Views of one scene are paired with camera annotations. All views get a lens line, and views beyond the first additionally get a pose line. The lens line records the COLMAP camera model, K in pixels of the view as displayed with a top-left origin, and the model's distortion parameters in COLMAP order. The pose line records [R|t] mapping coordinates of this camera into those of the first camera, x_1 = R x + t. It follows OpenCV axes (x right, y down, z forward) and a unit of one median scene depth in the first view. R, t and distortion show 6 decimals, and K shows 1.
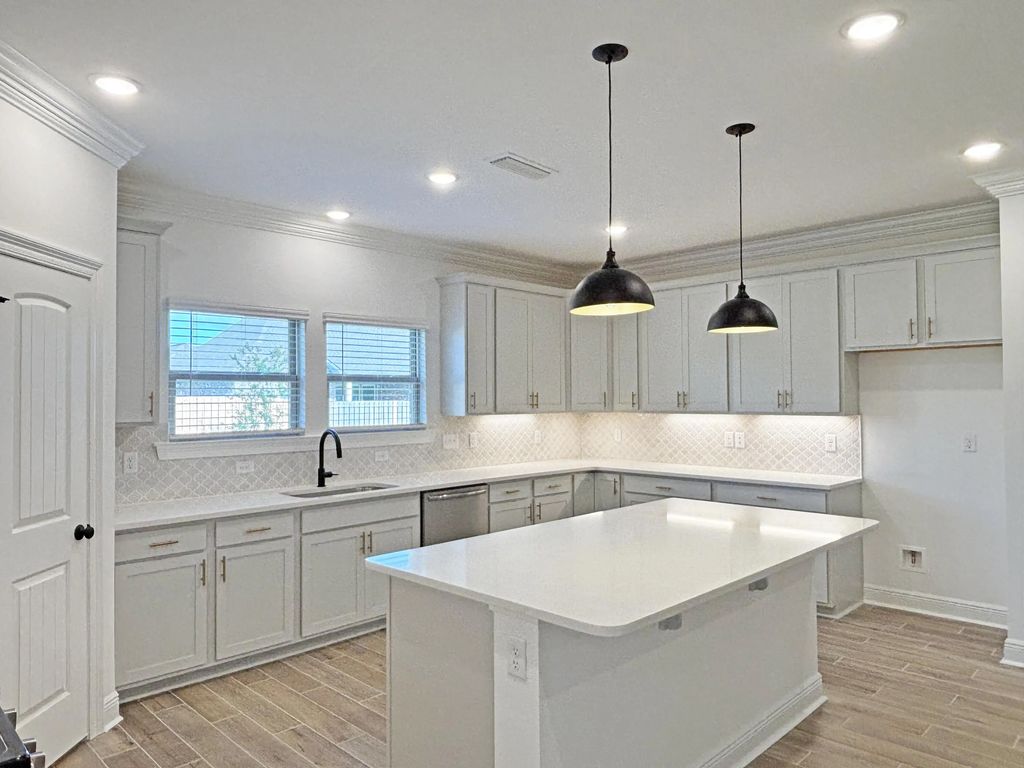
lens RADIAL K [[701.1, 0, 508.5], [0, 701.1, 388.4], [0, 0, 1]] dist [0.059229, -0.000656]
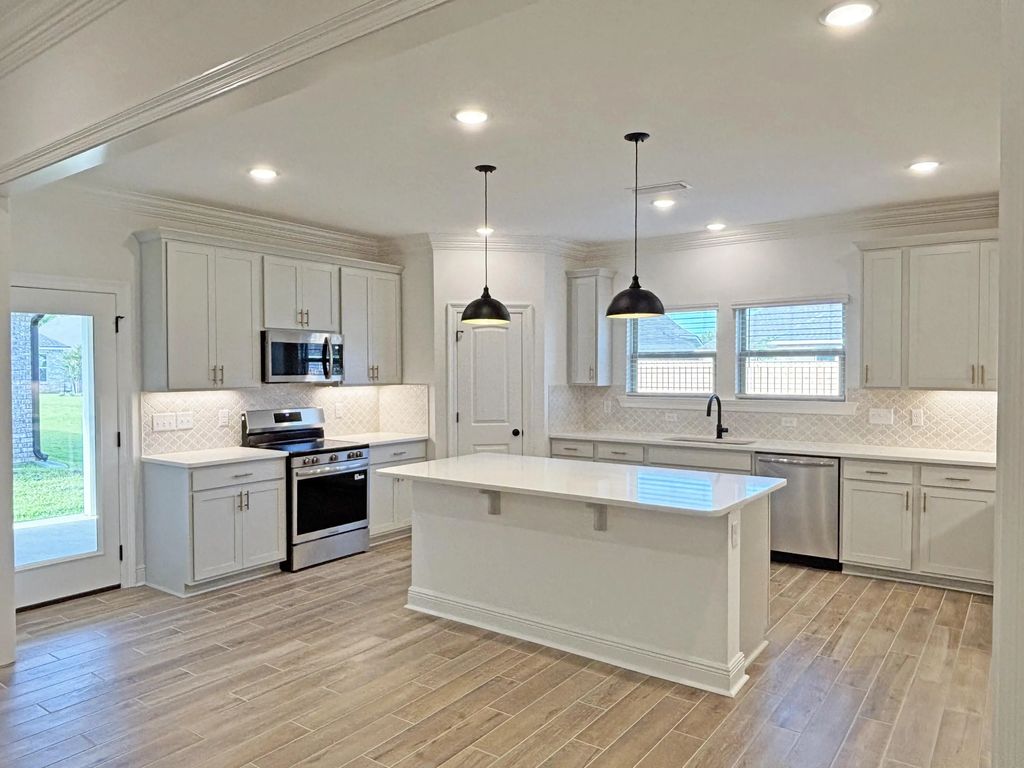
lens RADIAL K [[701.1, 0, 511.5], [0, 701.1, 384.4], [0, 0, 1]] dist [0.059229, -0.000656]
pose [[0.169140, 0.029255, -0.985158, 0.927418], [0.014469, 0.999378, 0.032161, -0.007428], [0.985486, -0.019694, 0.168611, 0.396078]]
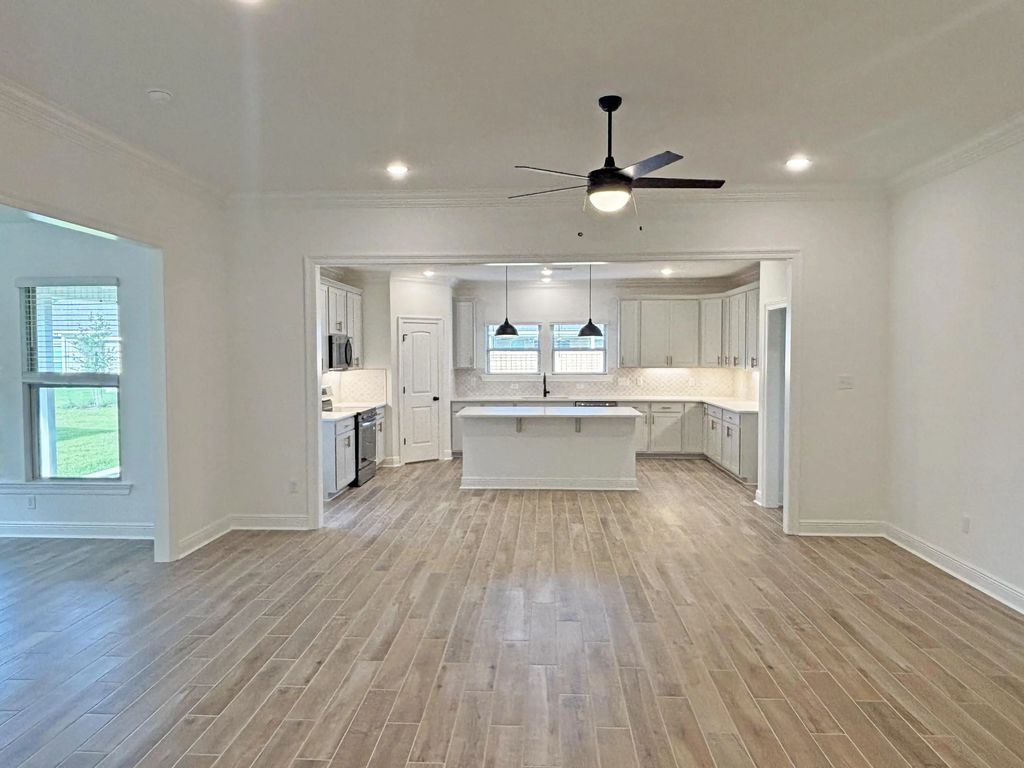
lens RADIAL K [[701.1, 0, 506.9], [0, 701.1, 378.0], [0, 0, 1]] dist [0.059229, -0.000656]
pose [[0.671579, 0.033771, -0.740163, 1.323361], [0.008387, 0.998550, 0.053171, -0.045473], [0.740885, -0.041916, 0.670322, -0.619597]]
